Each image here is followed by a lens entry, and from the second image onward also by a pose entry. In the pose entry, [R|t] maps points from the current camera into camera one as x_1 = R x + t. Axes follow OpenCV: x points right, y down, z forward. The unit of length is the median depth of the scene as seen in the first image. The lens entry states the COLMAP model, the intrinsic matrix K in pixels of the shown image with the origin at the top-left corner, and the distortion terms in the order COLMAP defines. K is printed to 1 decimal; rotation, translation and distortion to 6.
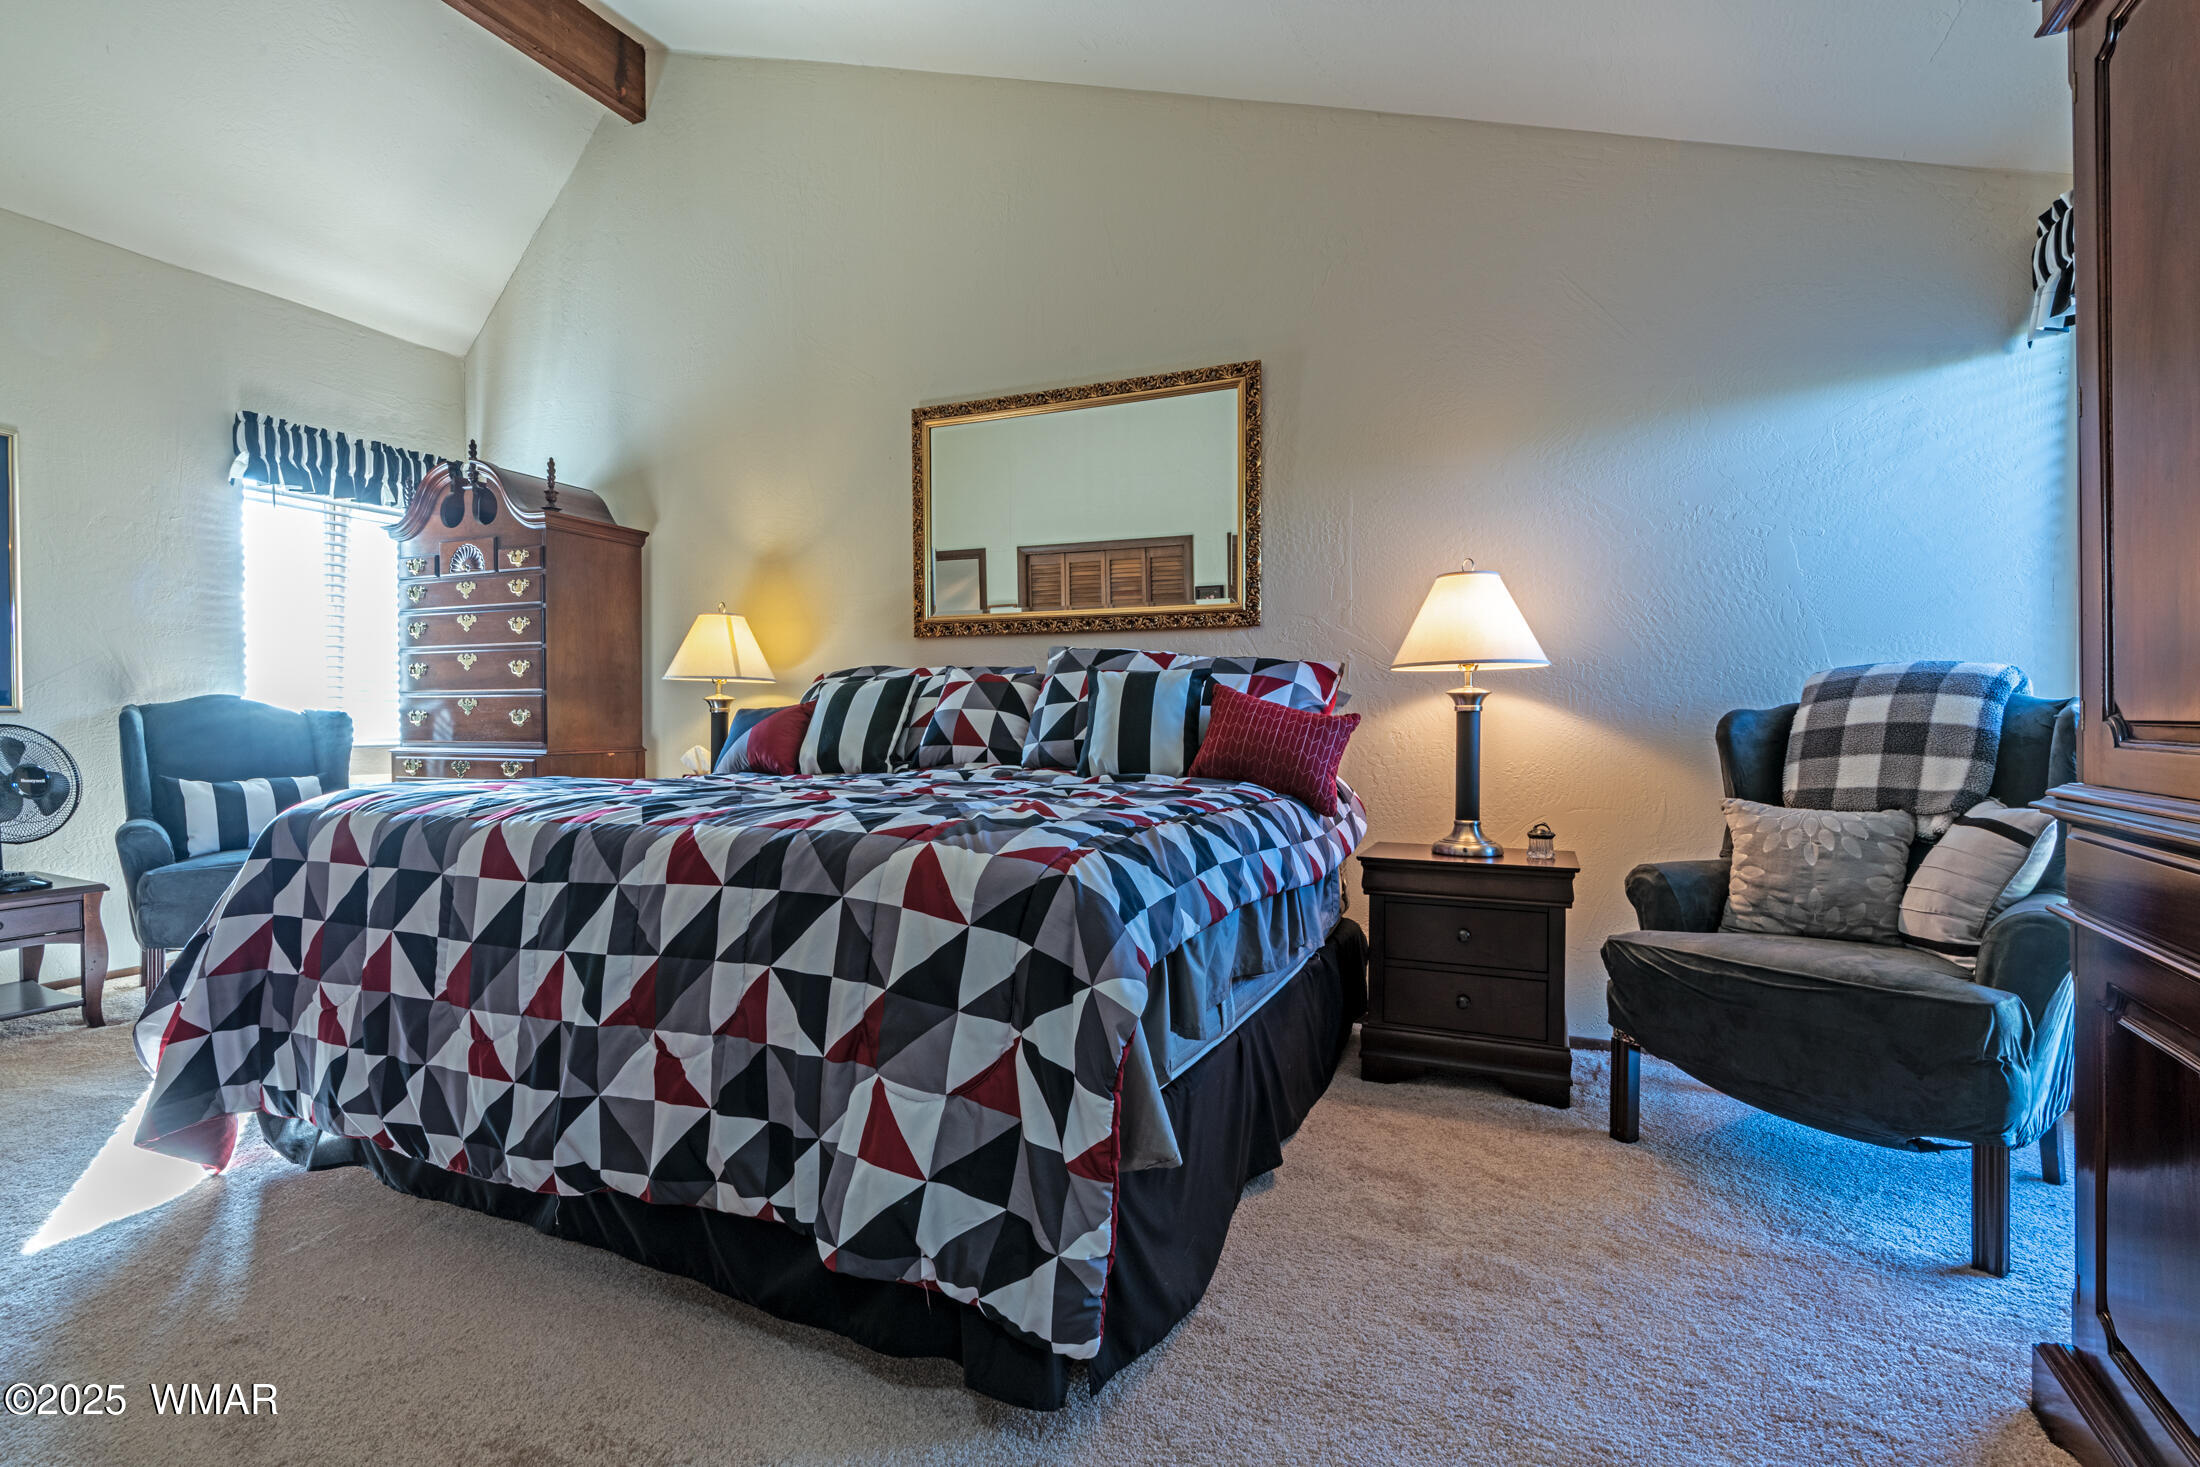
lens RADIAL K [[1025.8, 0, 1085.0], [0, 1025.8, 727.2], [0, 0, 1]] dist [-0.008311, 0.000114]
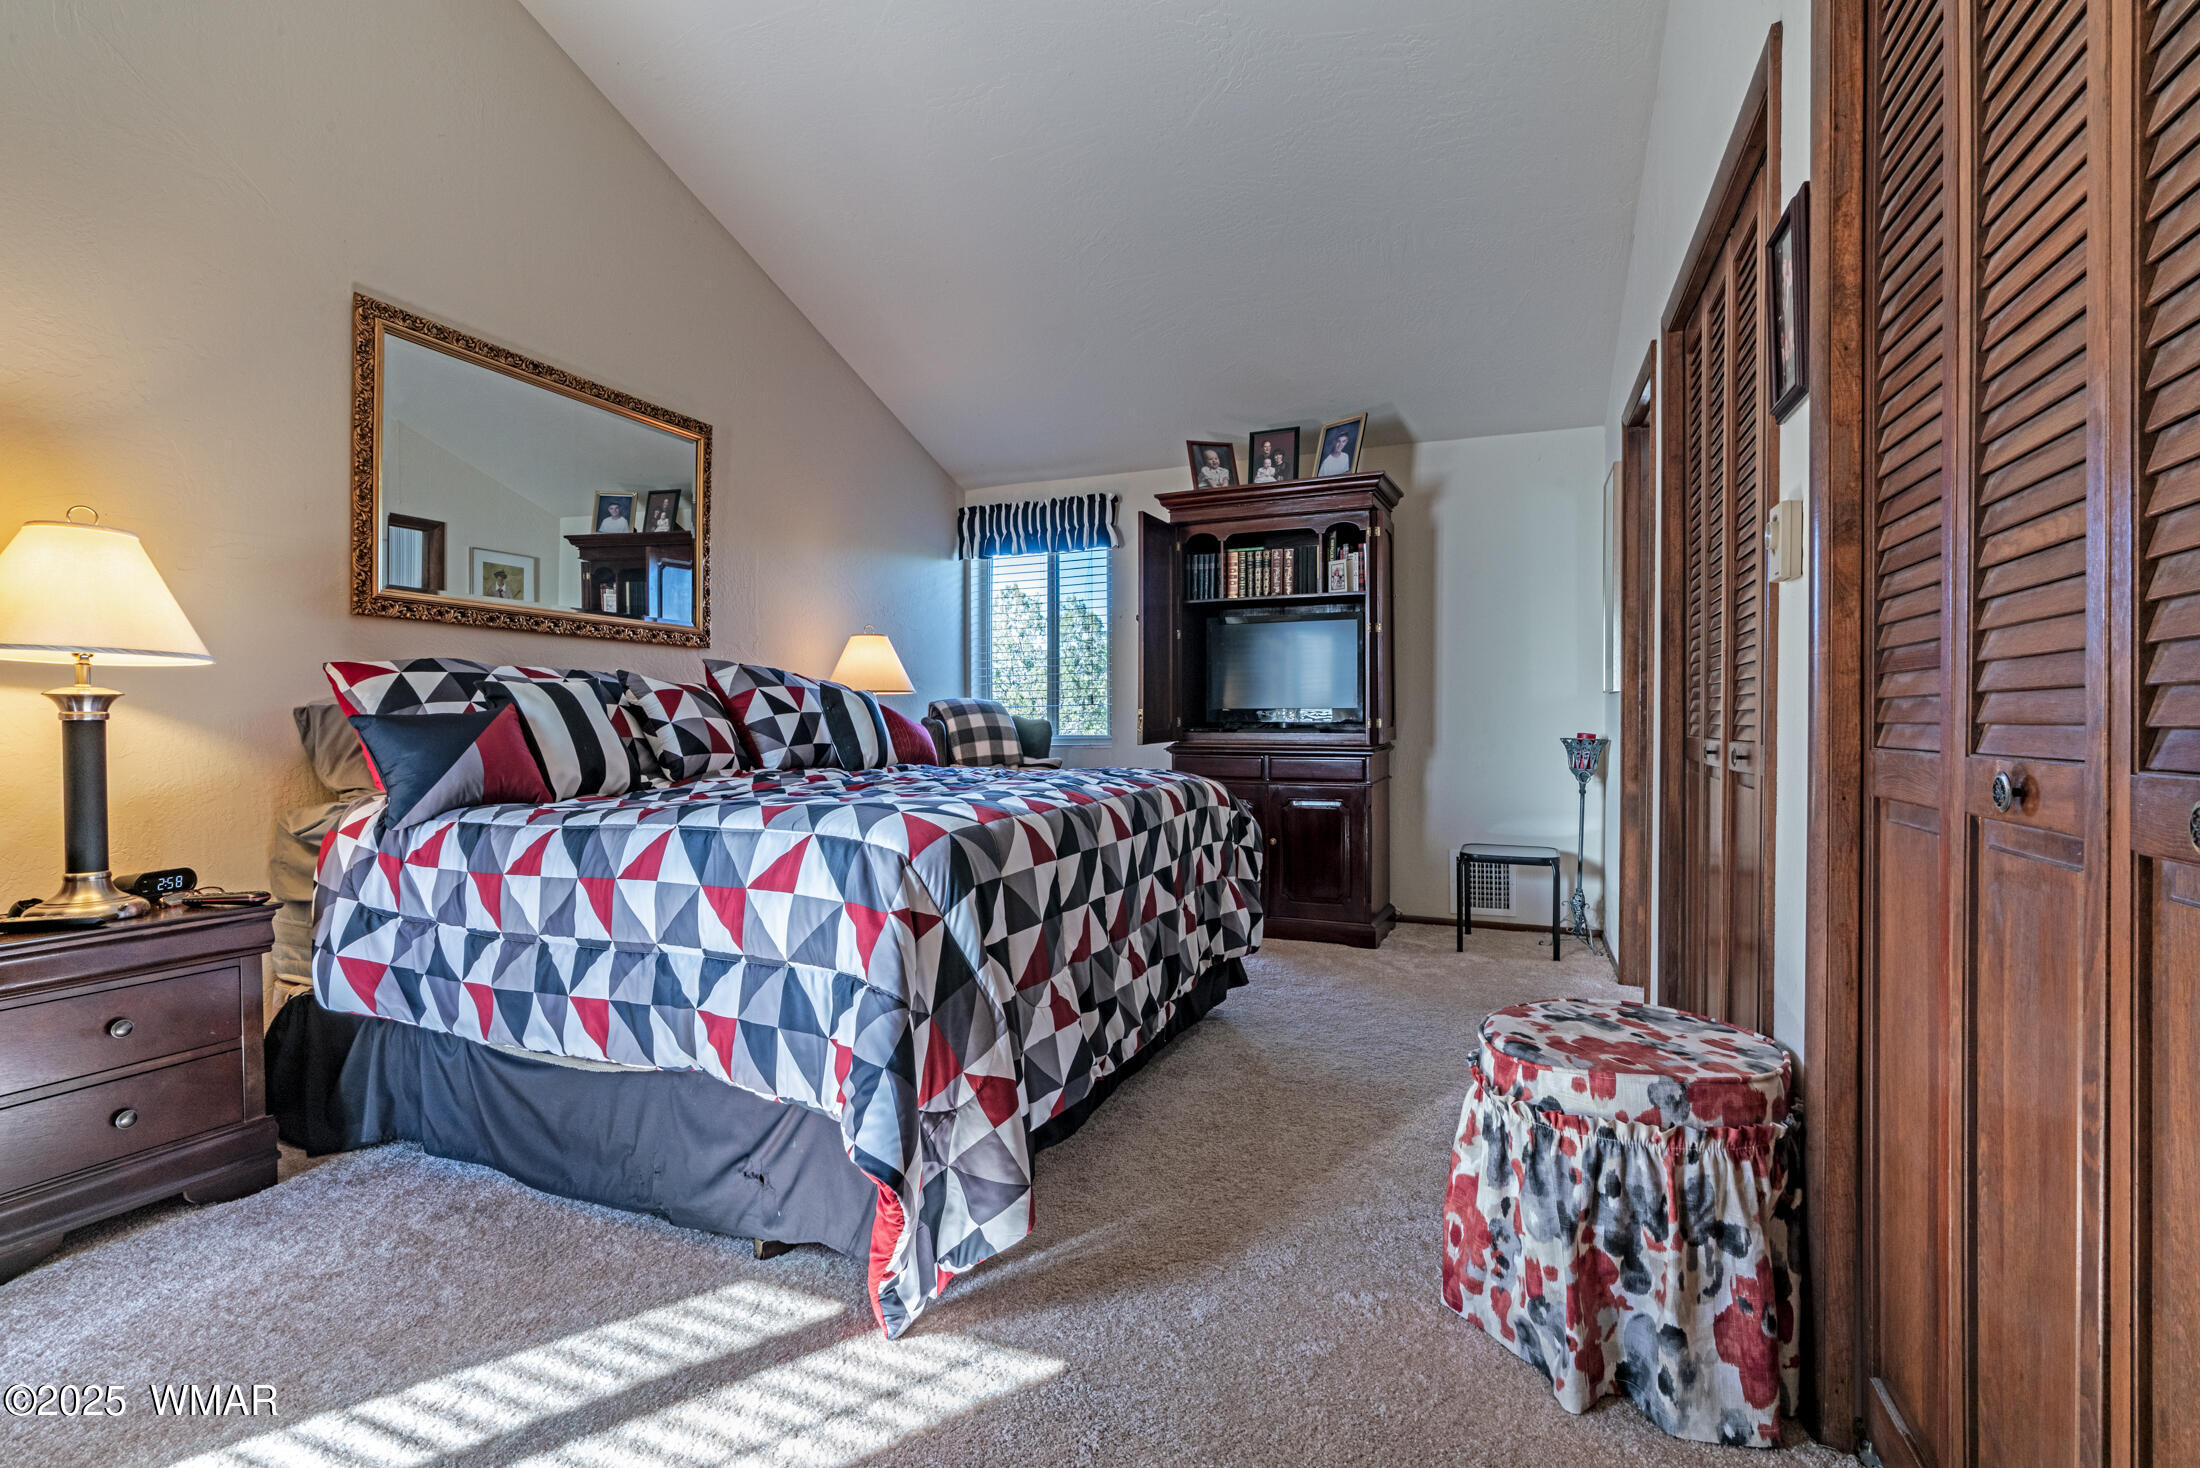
lens RADIAL K [[1025.8, 0, 1085.0], [0, 1025.8, 727.7], [0, 0, 1]] dist [-0.008311, 0.000114]
pose [[-0.030519, -0.006723, 0.999512, -0.887082], [0.011998, 0.999903, 0.007092, -0.008555], [-0.999462, 0.012209, -0.030435, 0.519906]]
